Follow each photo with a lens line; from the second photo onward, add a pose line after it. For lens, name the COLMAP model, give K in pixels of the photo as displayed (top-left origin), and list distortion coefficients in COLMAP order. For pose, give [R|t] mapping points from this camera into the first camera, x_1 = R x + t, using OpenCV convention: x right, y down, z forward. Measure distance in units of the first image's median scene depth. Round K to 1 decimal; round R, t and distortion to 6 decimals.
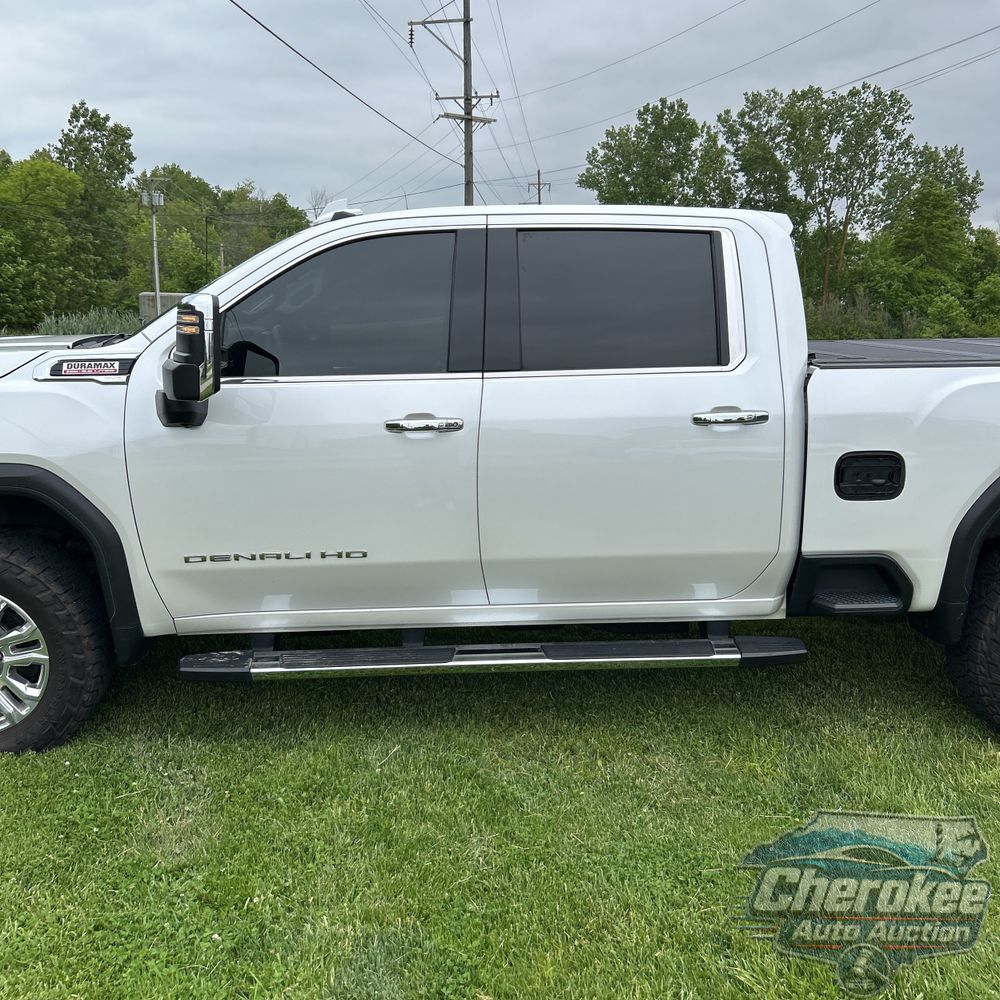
lens RADIAL K [[1014.9, 0, 500.0], [0, 1014.9, 500.0], [0, 0, 1]] dist [0.031765, -0.026034]
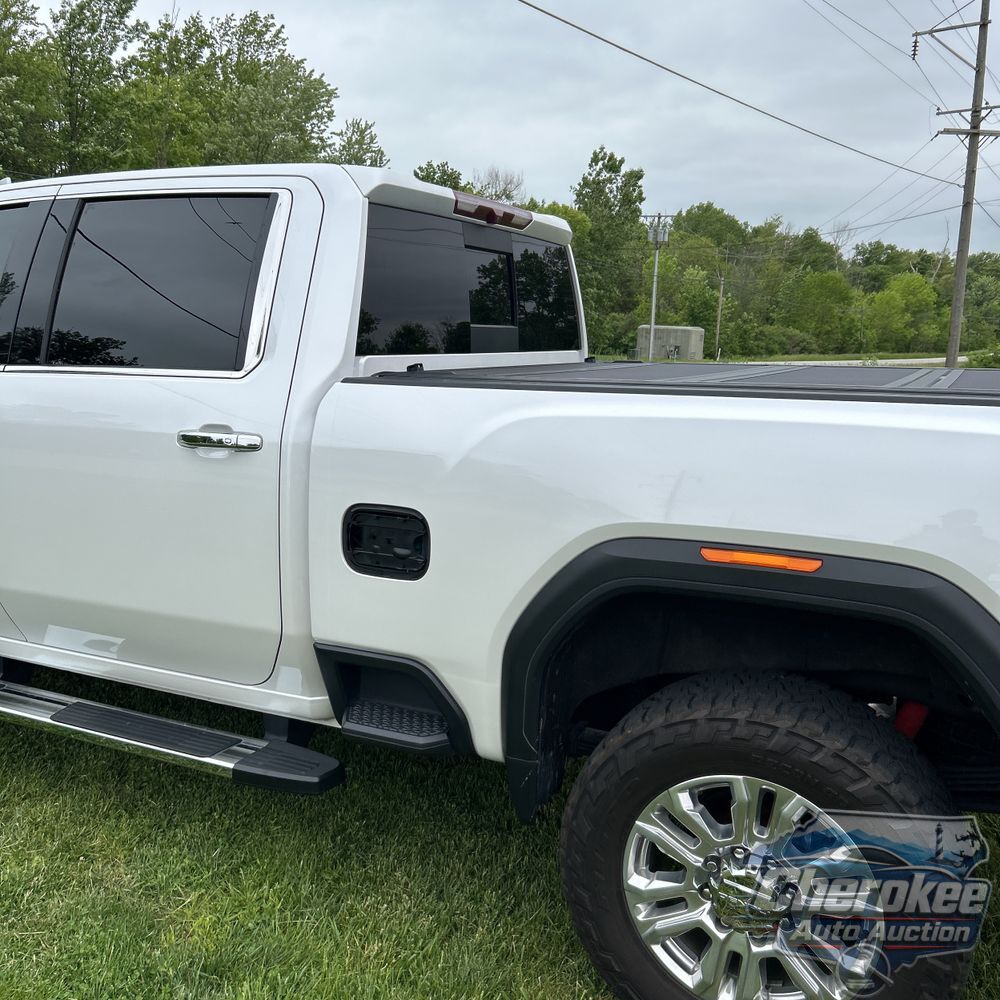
lens RADIAL K [[1026.5, 0, 500.0], [0, 1026.5, 500.0], [0, 0, 1]] dist [0.022855, -0.012240]
pose [[0.873748, 0.099168, -0.476162, 0.067733], [-0.116325, 0.993189, -0.006606, -0.004983], [0.472264, 0.061161, 0.879333, 0.039091]]
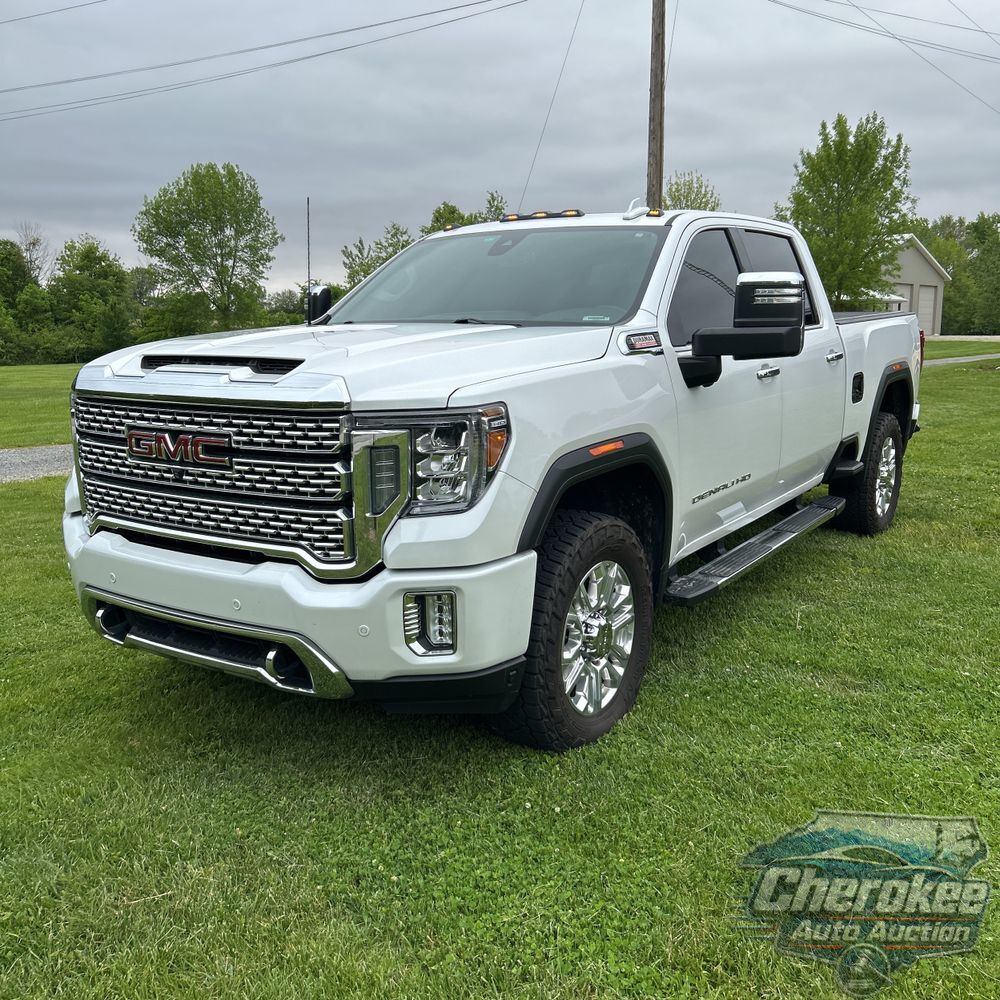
lens RADIAL K [[1026.5, 0, 500.0], [0, 1026.5, 500.0], [0, 0, 1]] dist [0.022855, -0.012240]
pose [[0.604657, -0.165942, 0.779008, -0.121551], [0.175913, 0.981726, 0.072582, -0.006024], [-0.776817, 0.093150, 0.622799, 0.038583]]
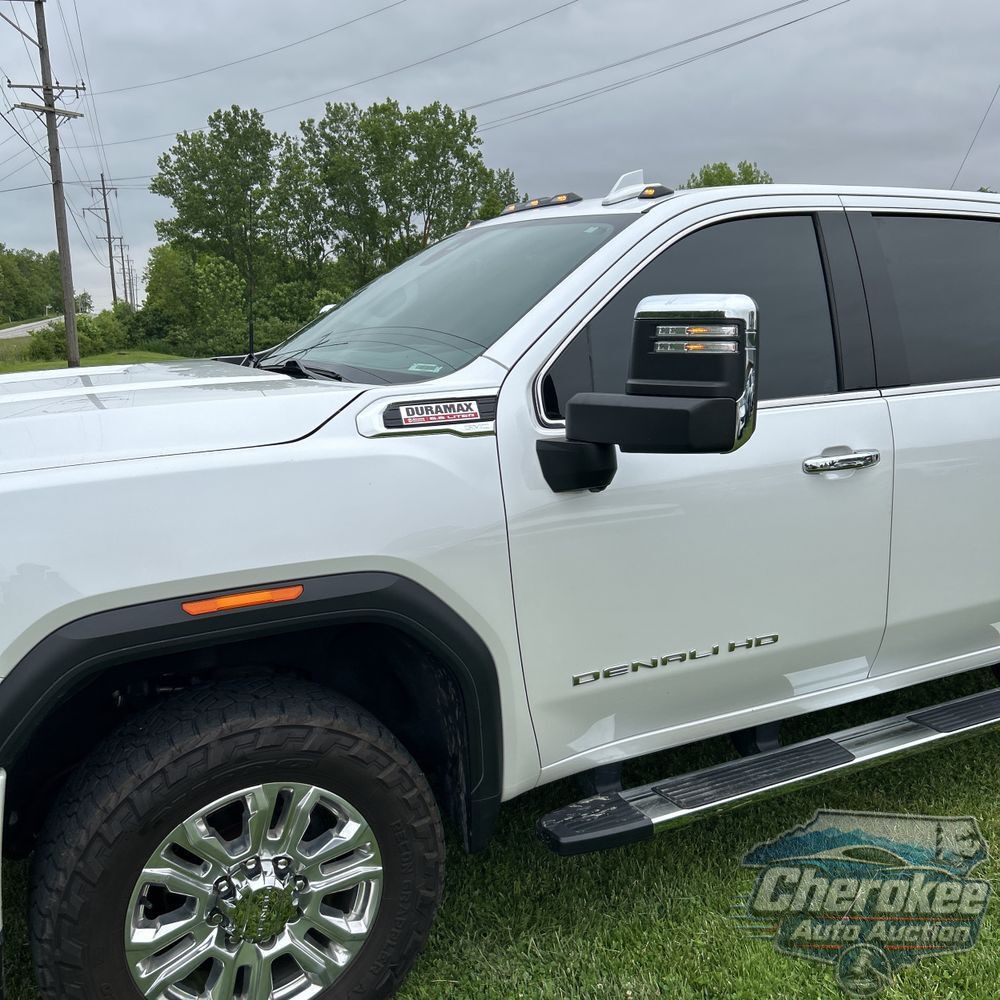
lens RADIAL K [[1014.9, 0, 500.0], [0, 1014.9, 500.0], [0, 0, 1]] dist [0.031765, -0.026034]
pose [[0.914588, -0.087546, 0.394797, -0.054707], [0.091985, 0.995731, 0.007710, -0.006582], [-0.393787, 0.029264, 0.918736, 0.034104]]
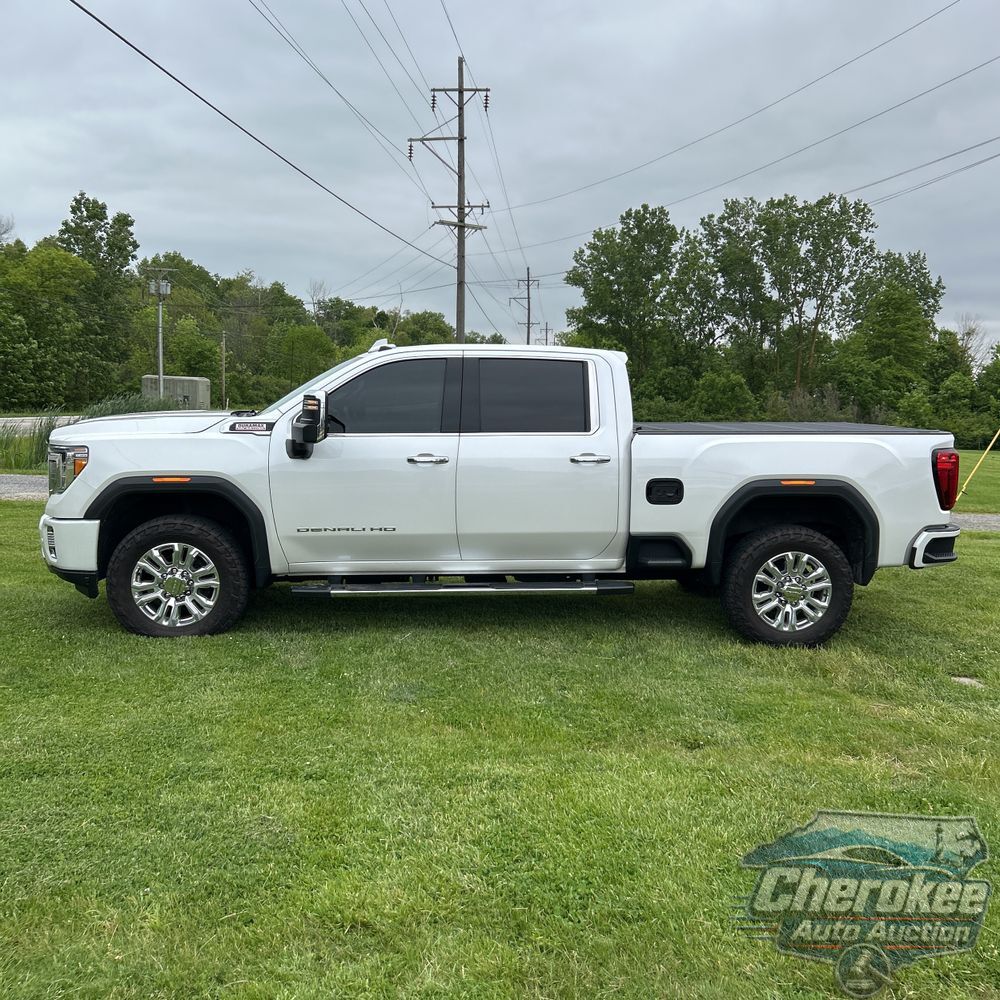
lens RADIAL K [[1015.0, 0, 518.9], [0, 1015.0, 509.1], [0, 0, 1]] dist [0.080785, -0.010750]
pose [[0.999491, 0.013911, 0.028710, 0.003668], [-0.011684, 0.997015, -0.076320, 0.013991], [-0.029686, 0.075946, 0.996670, -0.077349]]
